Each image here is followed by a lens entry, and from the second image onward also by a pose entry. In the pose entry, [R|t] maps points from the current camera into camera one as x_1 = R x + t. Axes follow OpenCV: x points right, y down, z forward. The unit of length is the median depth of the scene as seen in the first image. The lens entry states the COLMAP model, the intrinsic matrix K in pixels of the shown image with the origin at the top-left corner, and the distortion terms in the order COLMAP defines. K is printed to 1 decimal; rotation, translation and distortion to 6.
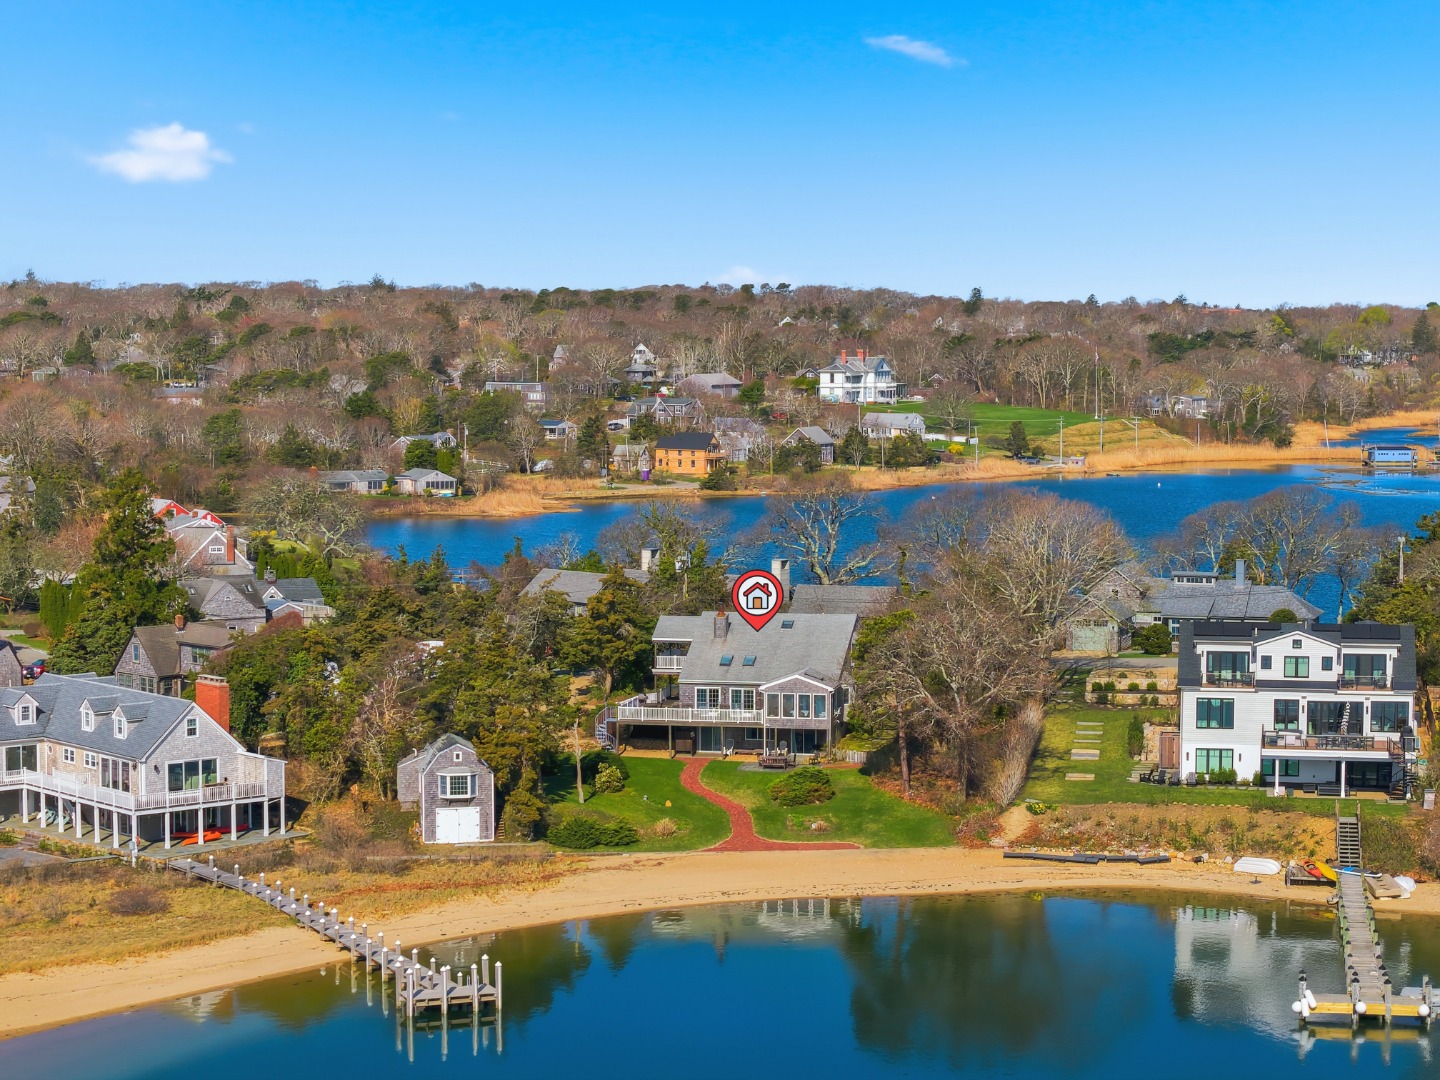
lens RADIAL K [[3167.5, 0, 720.4], [0, 3167.5, 537.4], [0, 0, 1]] dist [-0.153537, 0.000000]
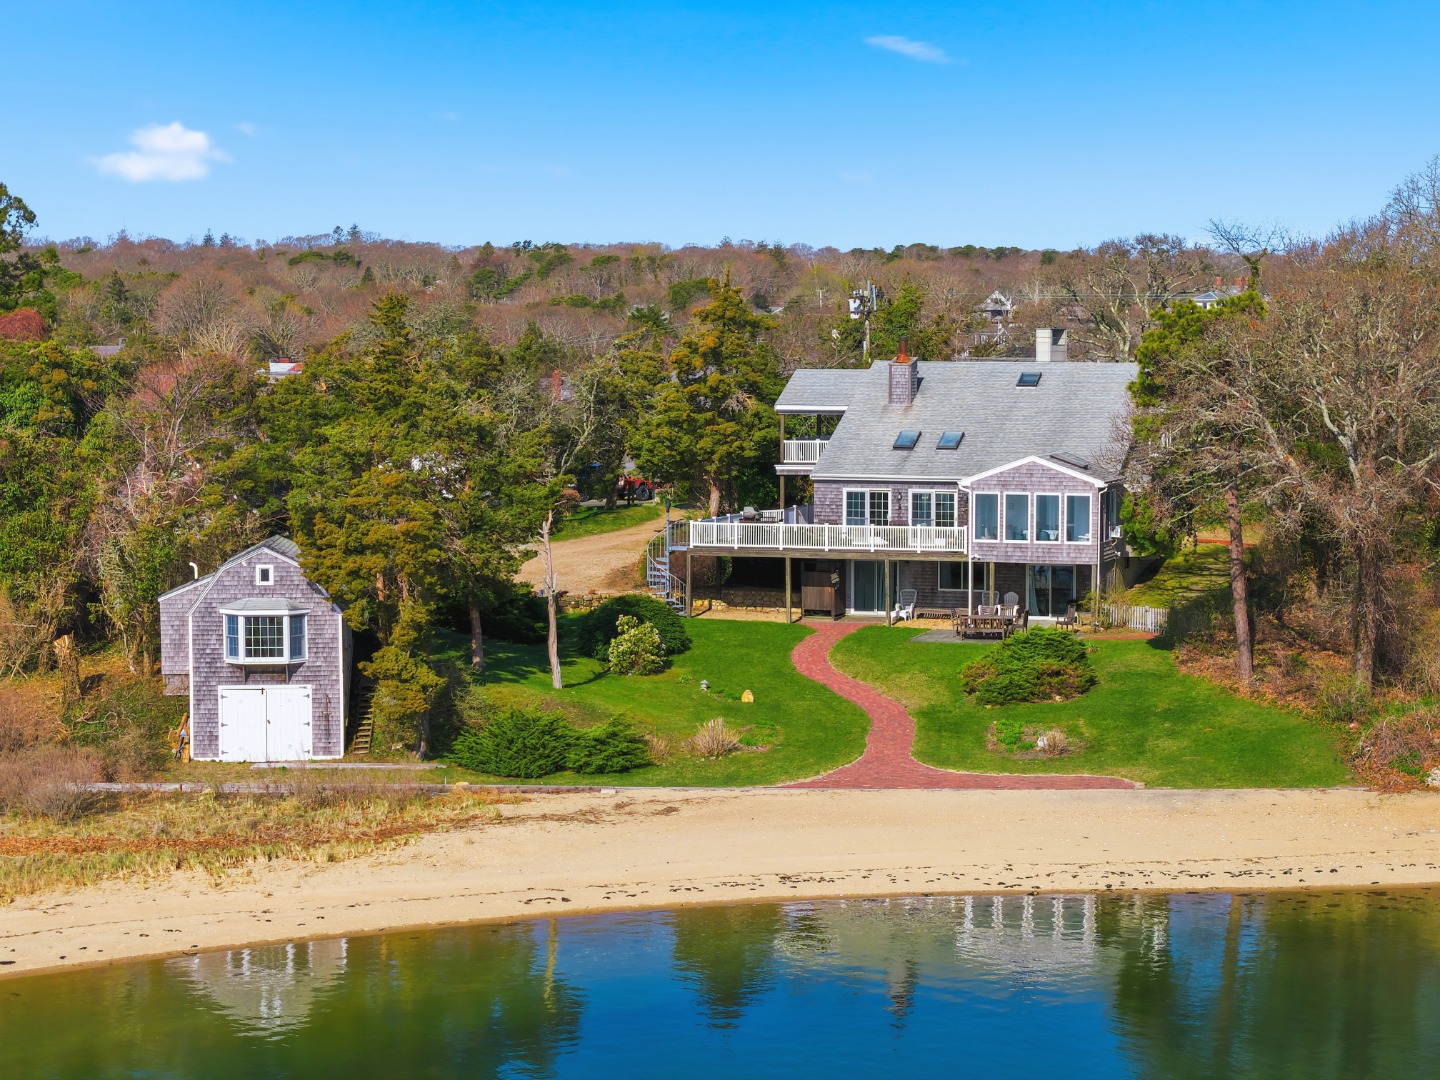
lens RADIAL K [[3167.5, 0, 720.3], [0, 3167.5, 541.3], [0, 0, 1]] dist [-0.153537, 0.000000]
pose [[0.992572, 0.008711, -0.121343, 0.037395], [-0.008790, 0.999961, -0.000118, 0.059875], [0.121338, 0.001184, 0.992611, 0.513198]]
